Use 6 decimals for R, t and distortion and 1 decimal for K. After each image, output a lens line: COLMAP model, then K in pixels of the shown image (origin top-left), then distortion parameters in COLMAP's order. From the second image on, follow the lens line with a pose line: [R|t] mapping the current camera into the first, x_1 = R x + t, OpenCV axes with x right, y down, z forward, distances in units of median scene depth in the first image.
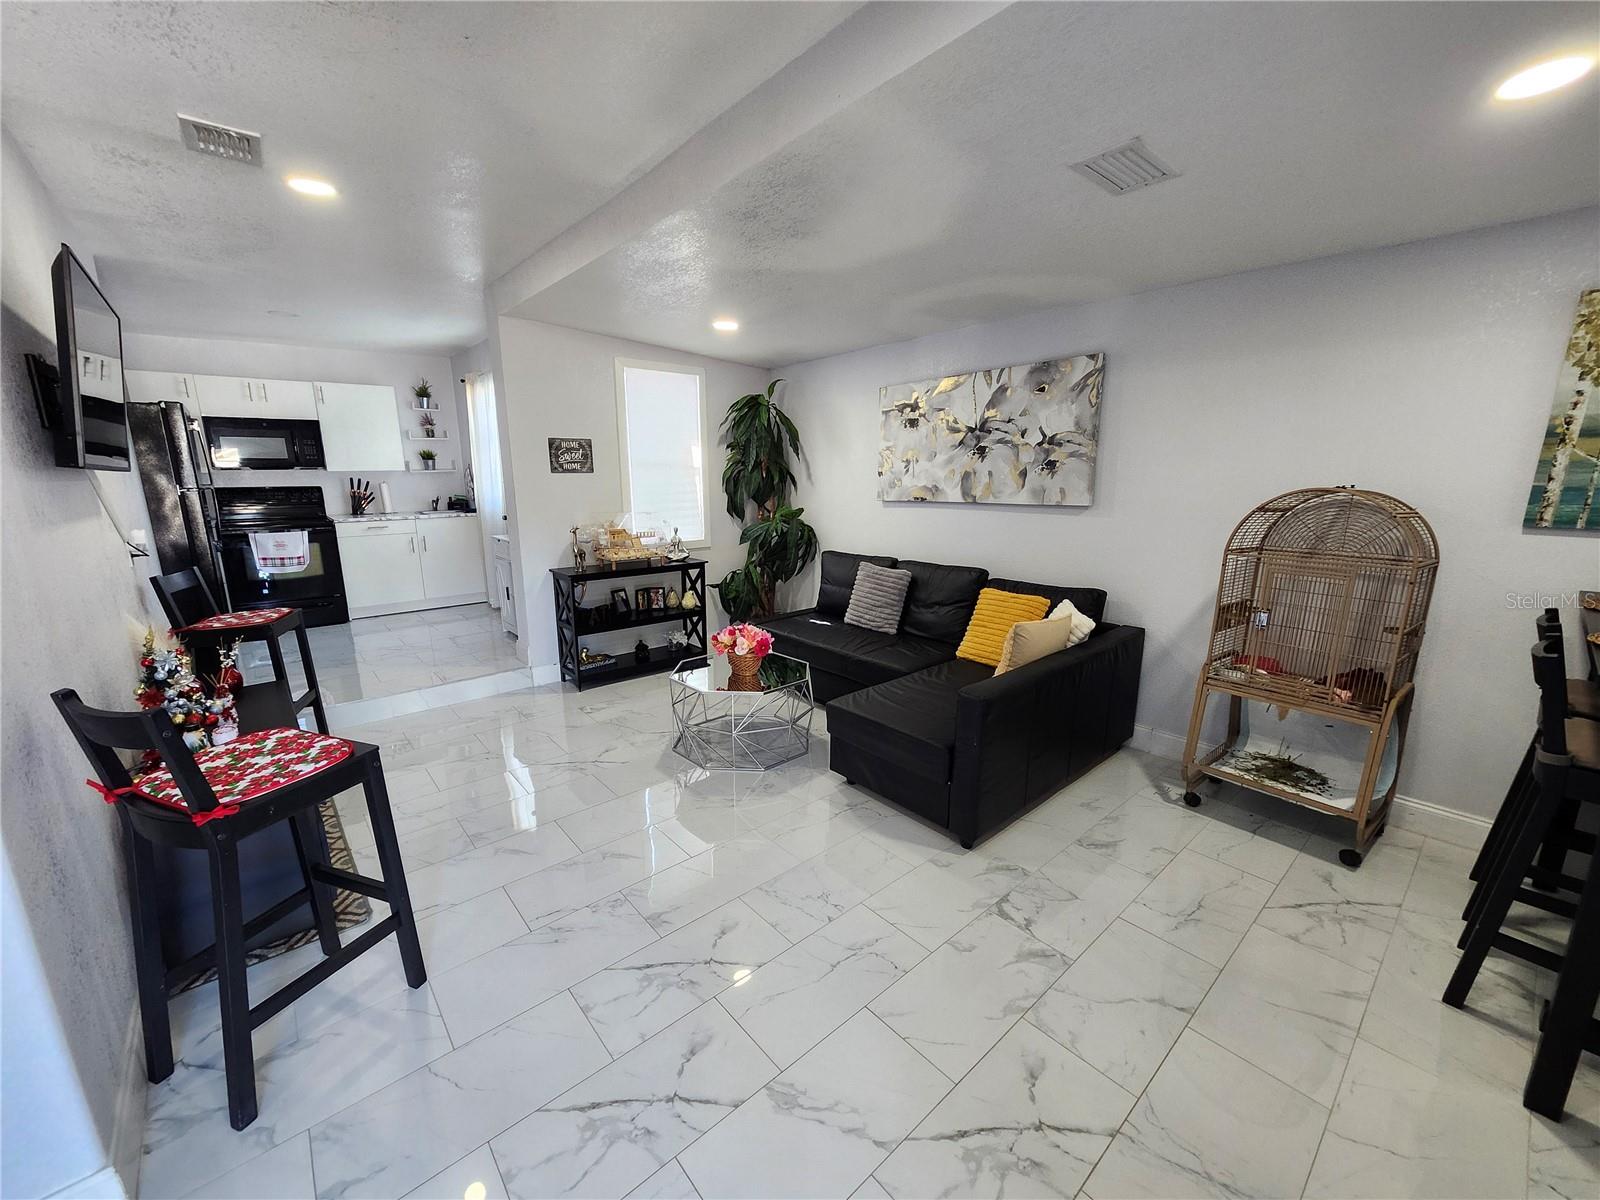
lens RADIAL K [[626.8, 0, 793.9], [0, 626.8, 606.4], [0, 0, 1]] dist [0.001639, -0.000634]
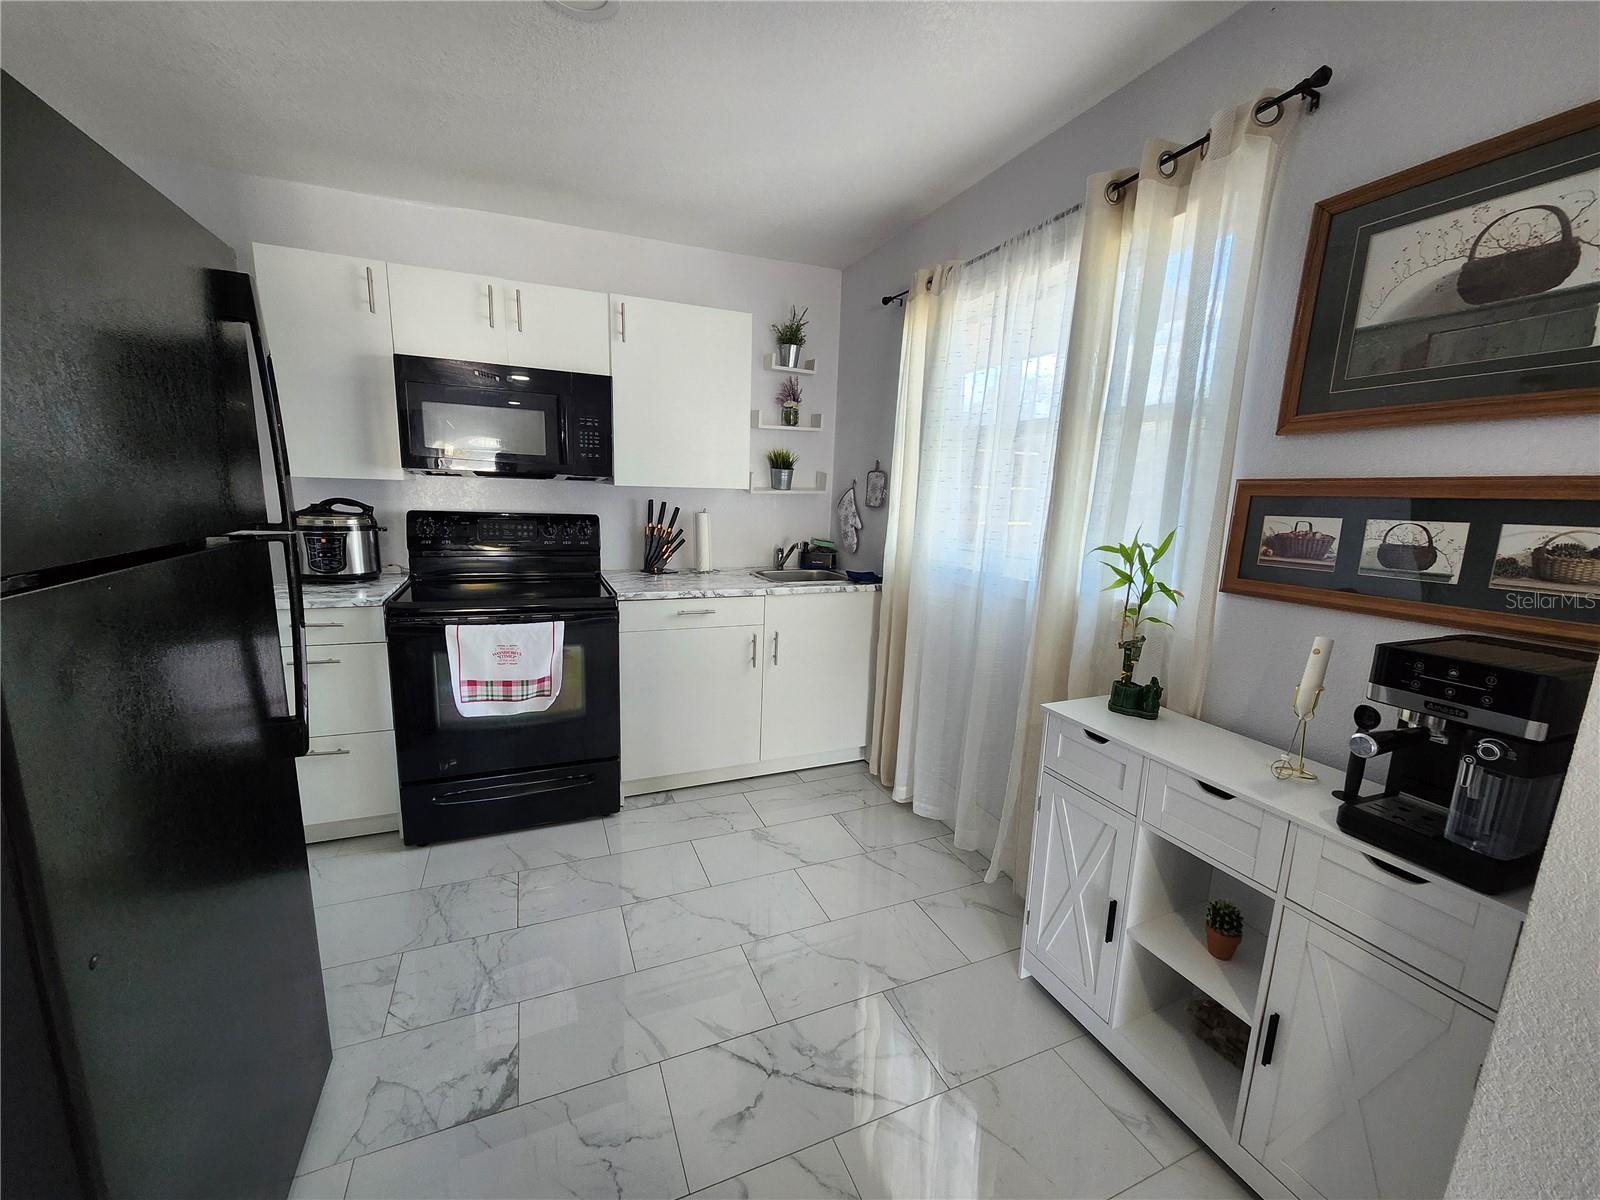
lens RADIAL K [[626.8, 0, 793.9], [0, 626.8, 606.4], [0, 0, 1]] dist [0.001639, -0.000634]
pose [[0.948248, 0.088586, -0.304924, -0.469441], [-0.100549, 0.994649, -0.023723, -0.129008], [0.301191, 0.053155, 0.952081, 0.603665]]
